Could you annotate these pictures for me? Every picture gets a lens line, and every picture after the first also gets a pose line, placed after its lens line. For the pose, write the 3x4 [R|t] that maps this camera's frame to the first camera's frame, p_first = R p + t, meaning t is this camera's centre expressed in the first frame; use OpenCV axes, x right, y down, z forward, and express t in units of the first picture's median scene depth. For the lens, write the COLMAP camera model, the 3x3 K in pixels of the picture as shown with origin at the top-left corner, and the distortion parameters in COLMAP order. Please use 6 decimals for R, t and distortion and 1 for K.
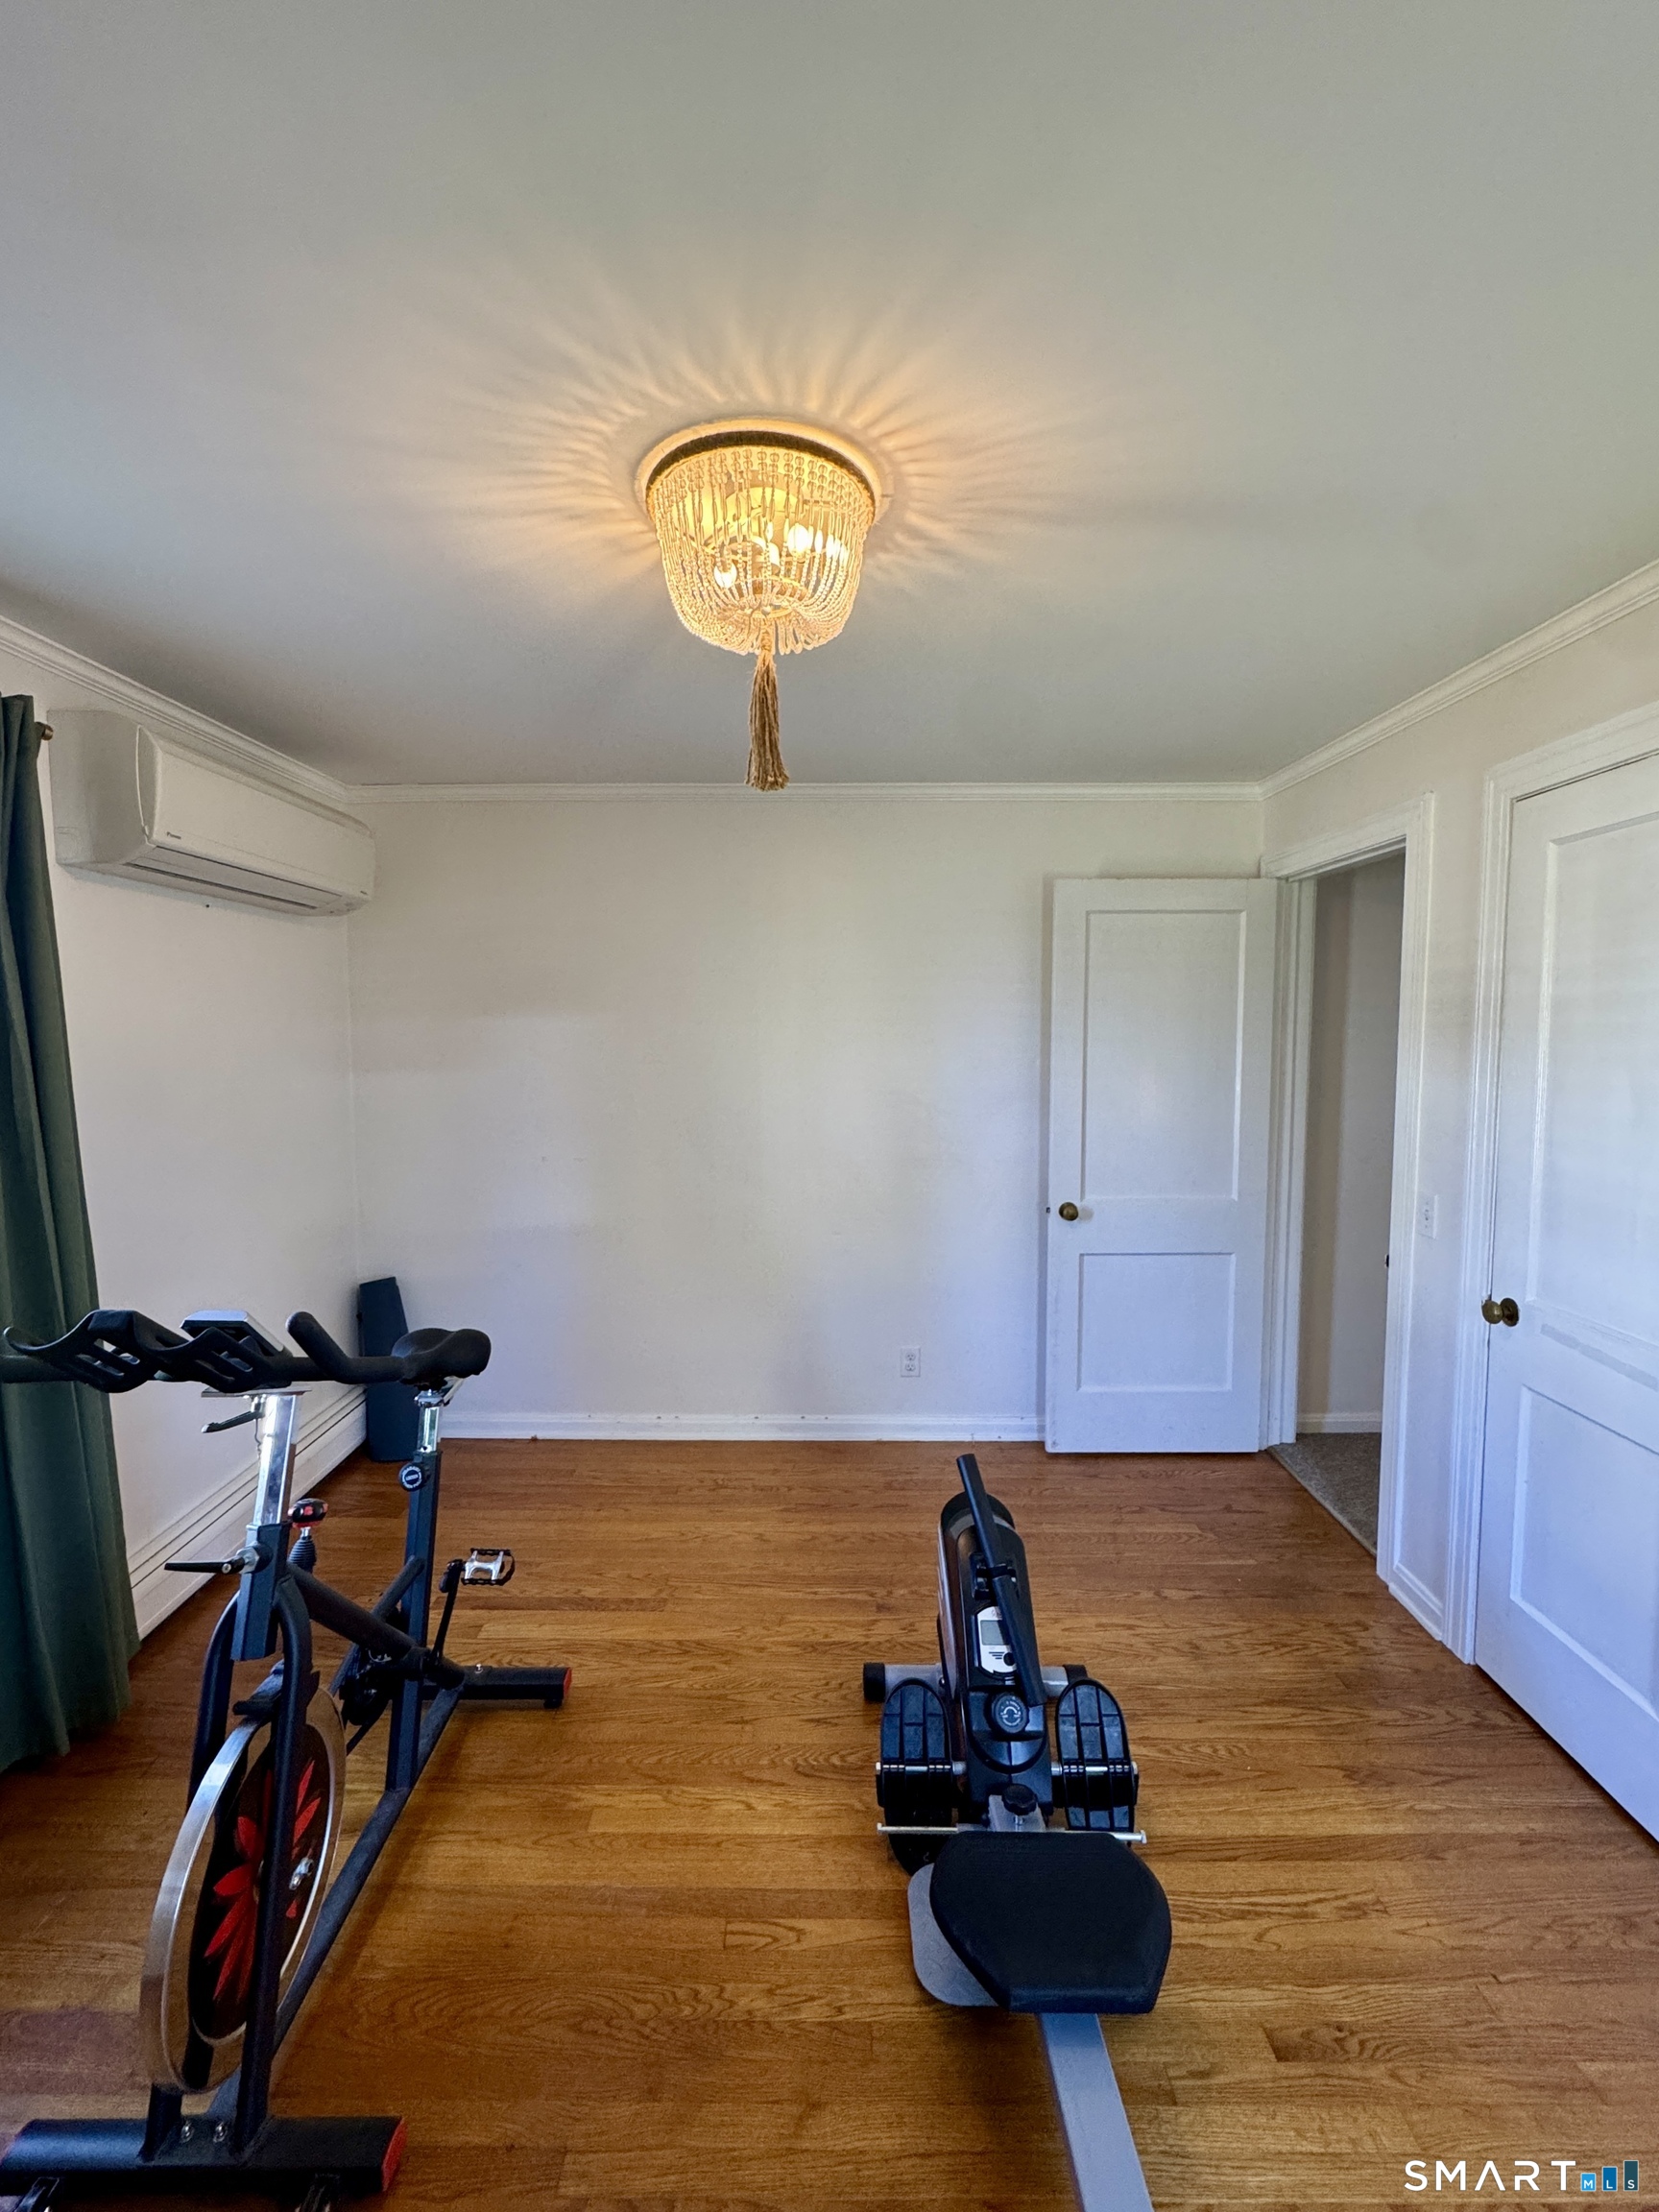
lens RADIAL K [[888.8, 0, 824.5], [0, 888.8, 1108.7], [0, 0, 1]] dist [0.003759, -0.001151]
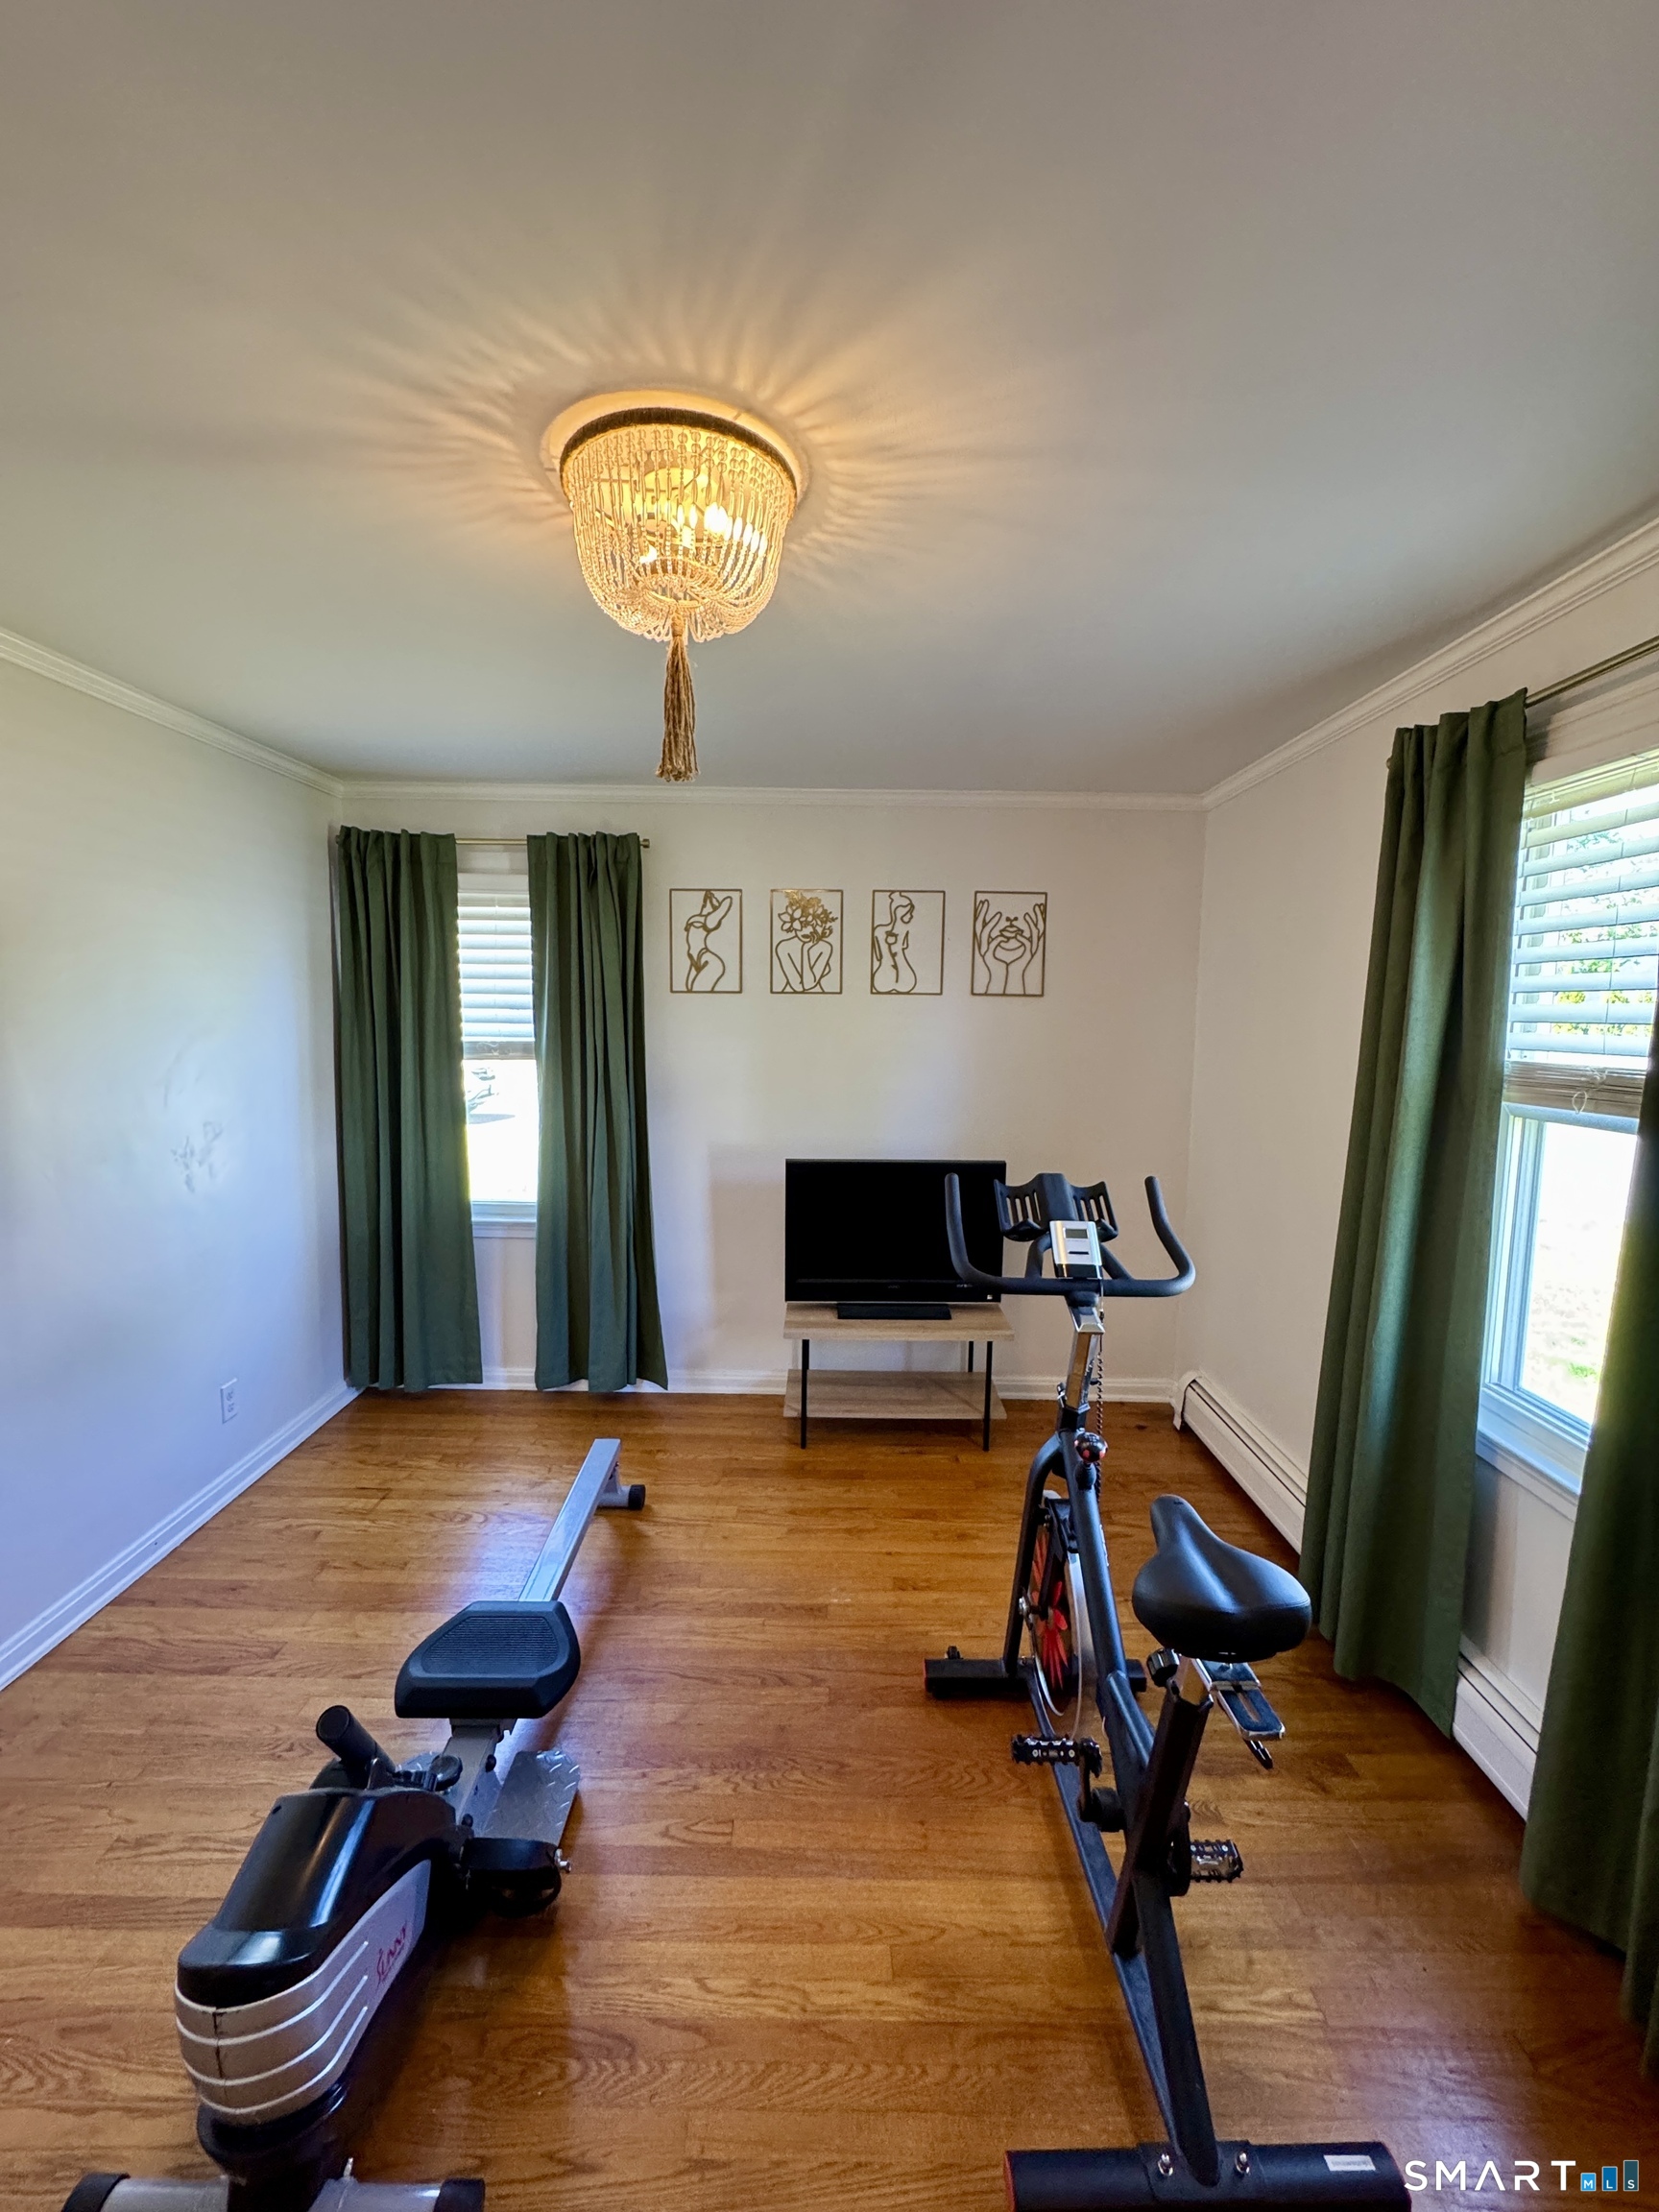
lens RADIAL K [[888.8, 0, 830.4], [0, 888.8, 1105.7], [0, 0, 1]] dist [0.003759, -0.001151]
pose [[-0.999914, -0.012698, 0.003282, -0.201636], [-0.011842, 0.981662, 0.190260, -0.163199], [-0.005637, 0.190205, -0.981728, 1.708073]]
